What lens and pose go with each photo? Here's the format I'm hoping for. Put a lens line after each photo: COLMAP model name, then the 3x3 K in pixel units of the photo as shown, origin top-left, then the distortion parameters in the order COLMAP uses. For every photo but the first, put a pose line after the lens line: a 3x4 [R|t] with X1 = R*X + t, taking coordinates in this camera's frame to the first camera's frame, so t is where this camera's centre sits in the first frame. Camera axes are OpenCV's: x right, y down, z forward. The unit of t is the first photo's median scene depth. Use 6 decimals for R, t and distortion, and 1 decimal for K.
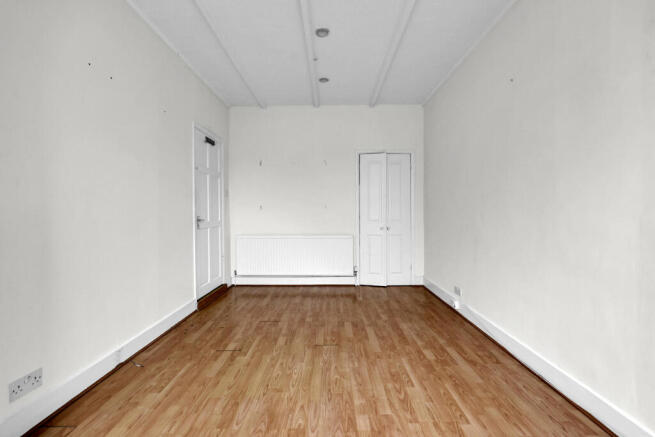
lens RADIAL K [[278.8, 0, 336.7], [0, 278.8, 213.8], [0, 0, 1]] dist [0.001508, 0.000074]
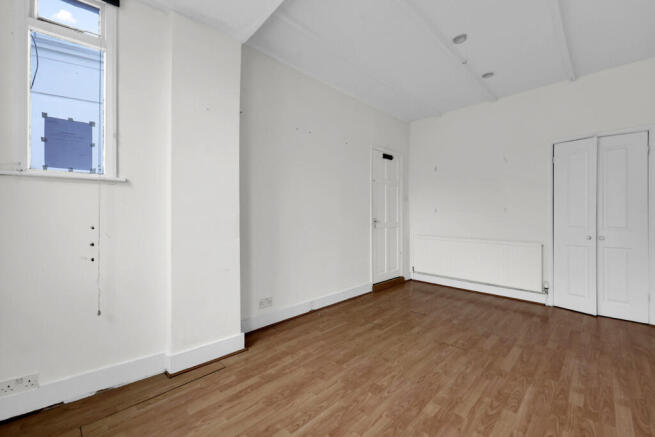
lens RADIAL K [[278.8, 0, 336.7], [0, 278.8, 213.8], [0, 0, 1]] dist [0.001508, 0.000074]
pose [[0.712673, 0.003047, -0.701490, 0.335925], [-0.006258, 0.999978, -0.002015, -0.009924], [0.701469, 0.005826, 0.712677, -0.031304]]
